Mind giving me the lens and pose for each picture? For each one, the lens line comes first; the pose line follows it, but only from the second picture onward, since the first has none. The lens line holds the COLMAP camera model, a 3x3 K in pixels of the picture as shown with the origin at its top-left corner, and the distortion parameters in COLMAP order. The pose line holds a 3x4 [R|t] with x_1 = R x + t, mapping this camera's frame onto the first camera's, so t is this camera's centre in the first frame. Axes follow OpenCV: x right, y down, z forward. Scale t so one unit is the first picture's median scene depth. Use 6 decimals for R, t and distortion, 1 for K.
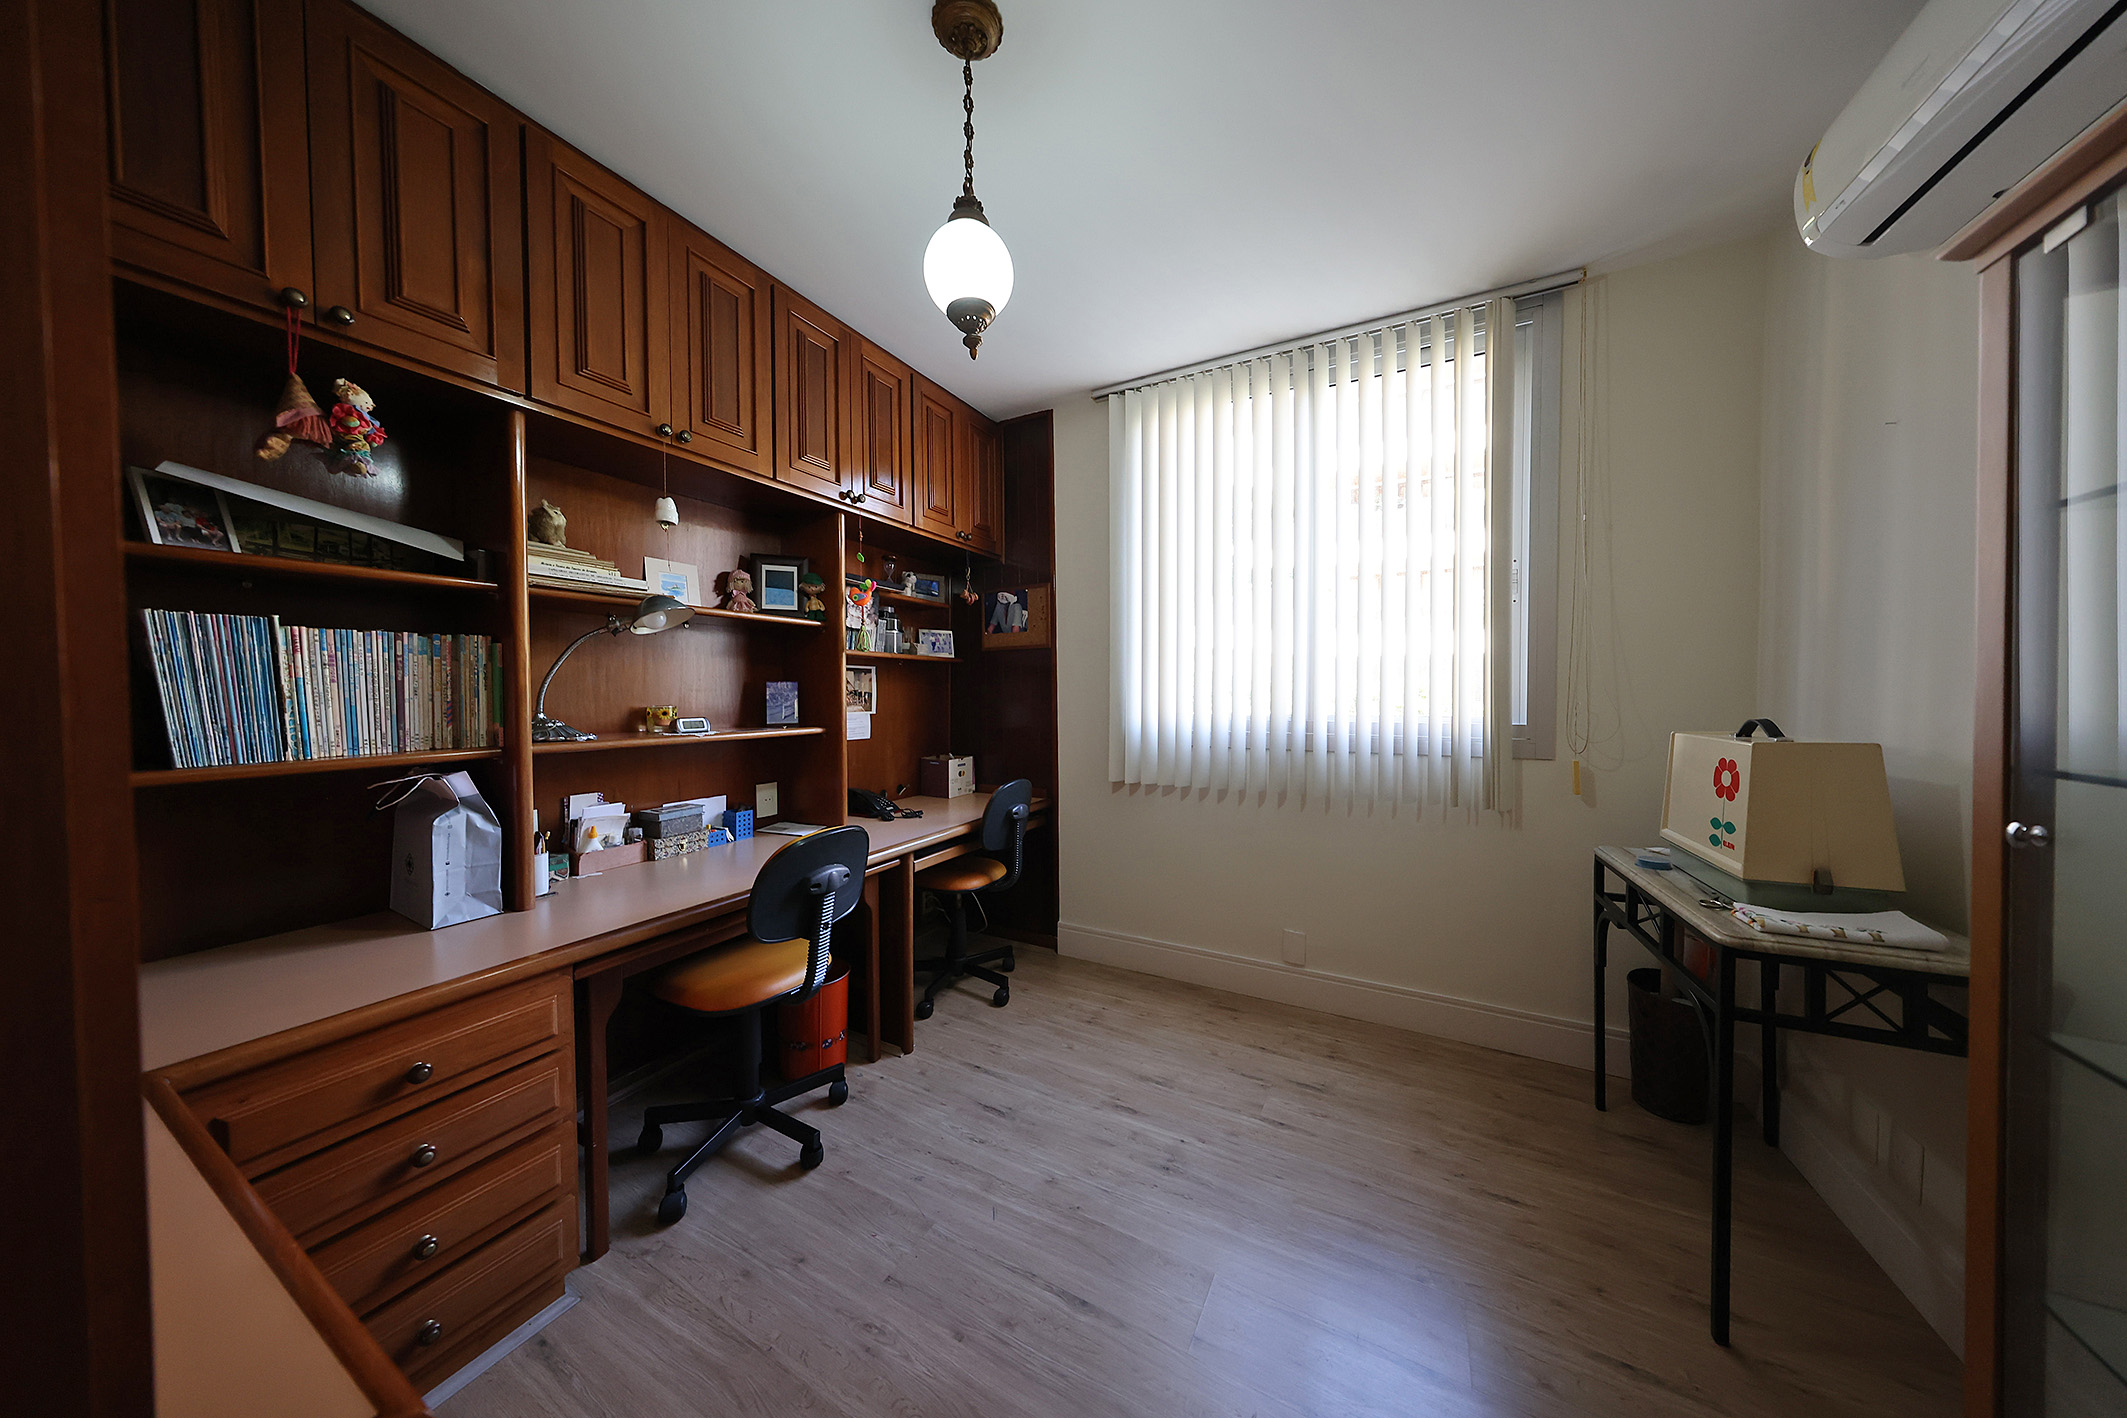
lens RADIAL K [[624.6, 0, 1063.5], [0, 624.6, 709.0], [0, 0, 1]] dist [0.000659, 0.000043]
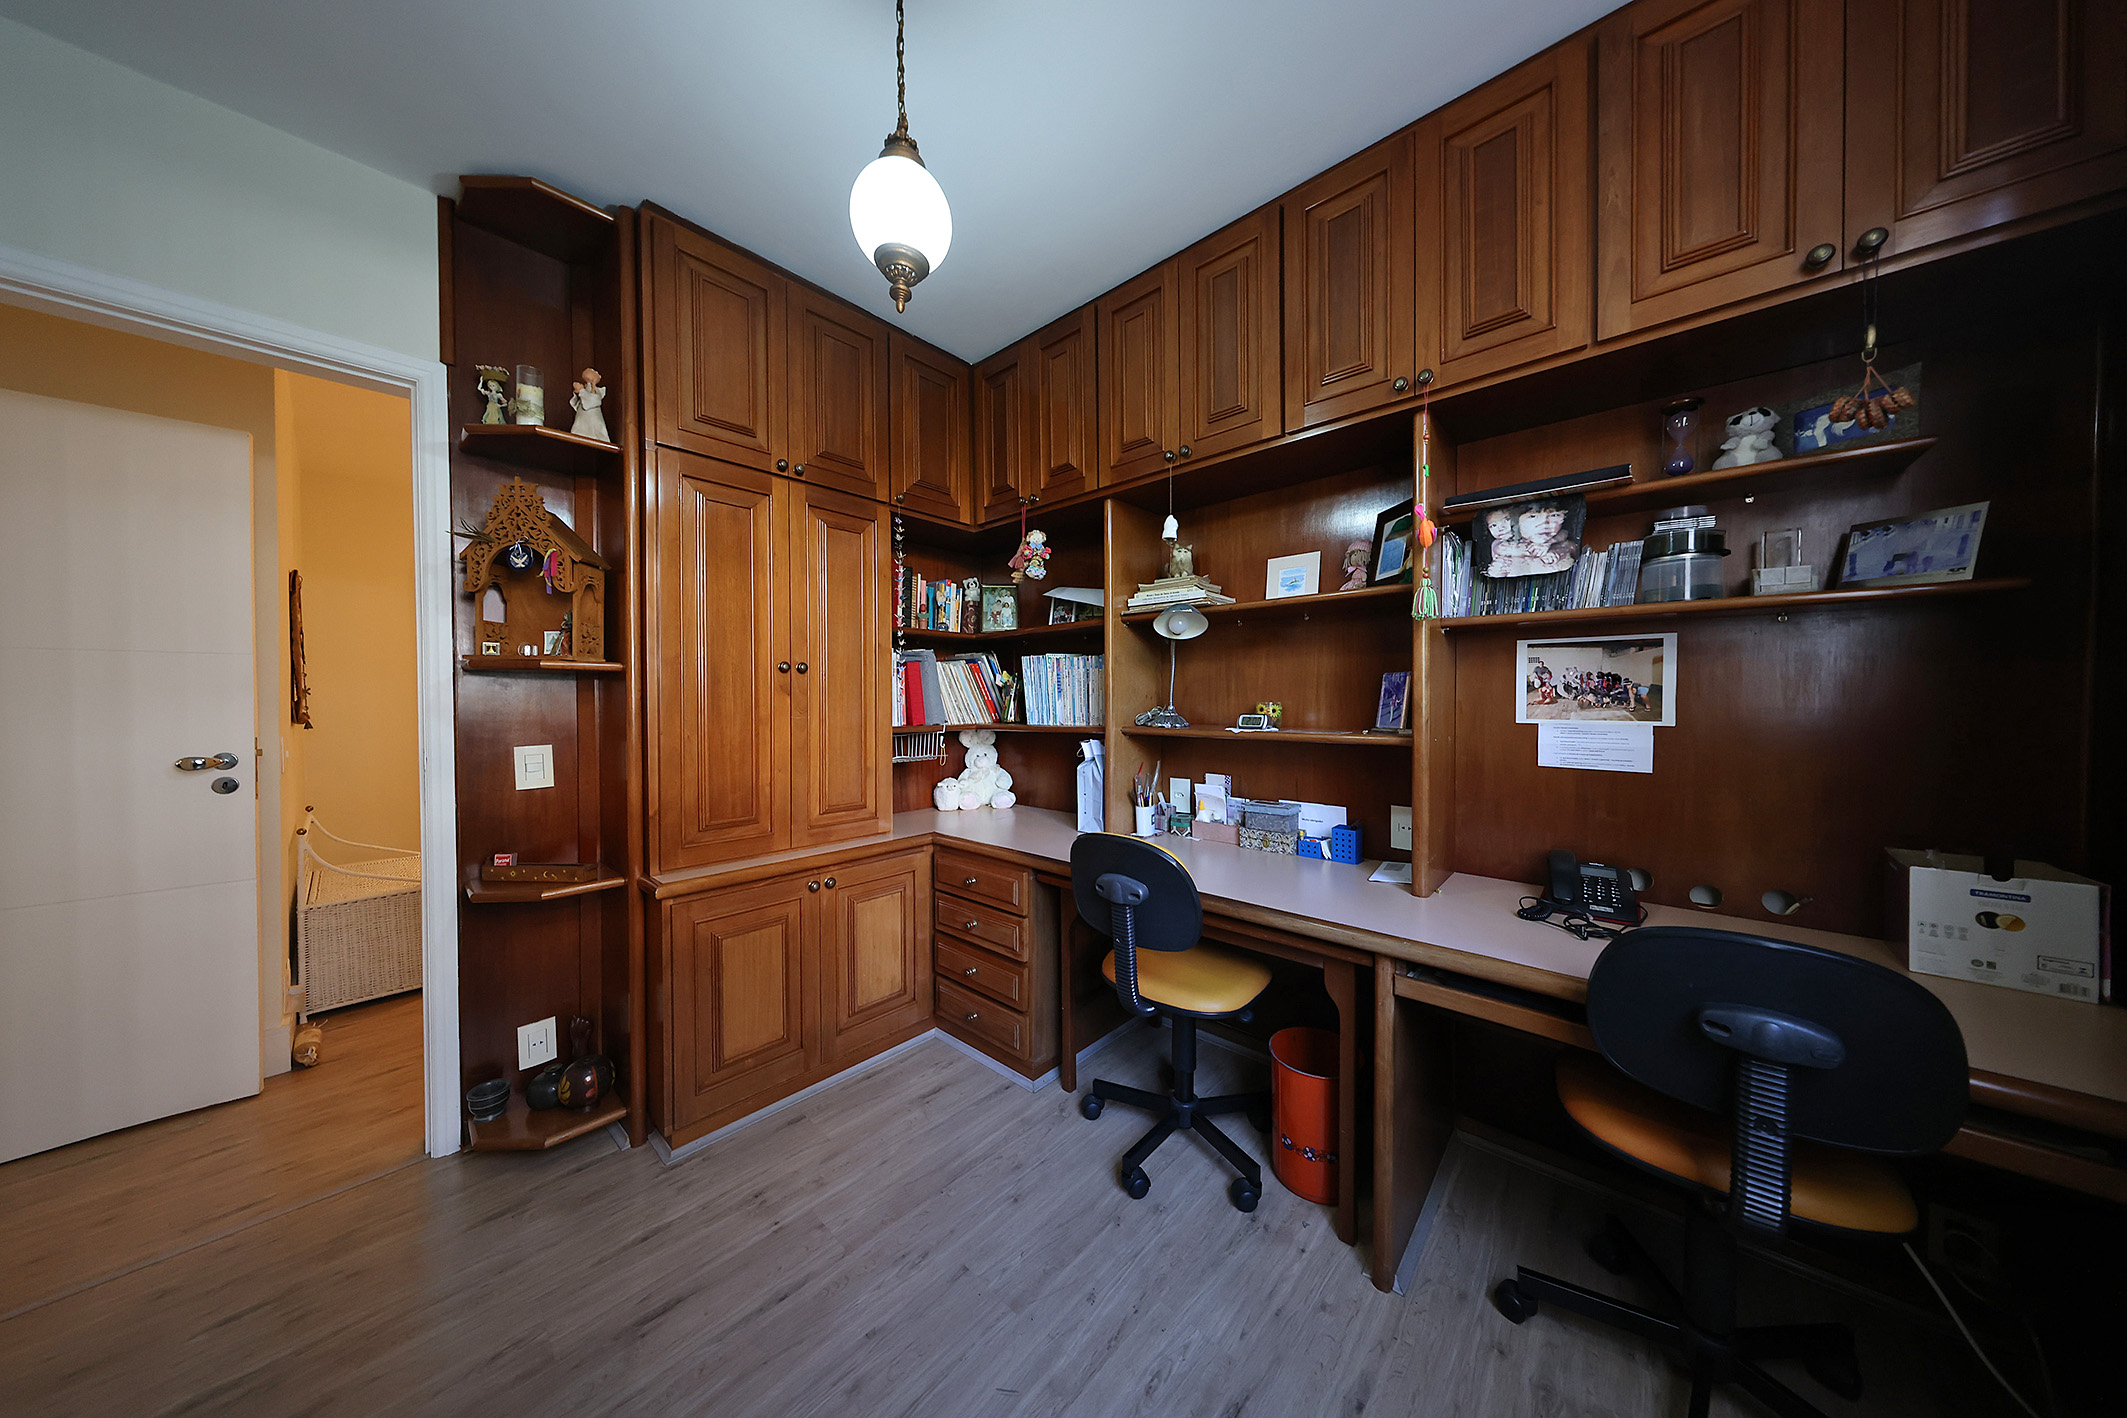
lens RADIAL K [[624.6, 0, 1063.5], [0, 624.6, 709.0], [0, 0, 1]] dist [0.000659, 0.000043]
pose [[-0.229084, 0.018911, -0.973223, 0.549816], [-0.021452, 0.999470, 0.024470, -0.014718], [0.973170, 0.026483, -0.228557, 1.159081]]
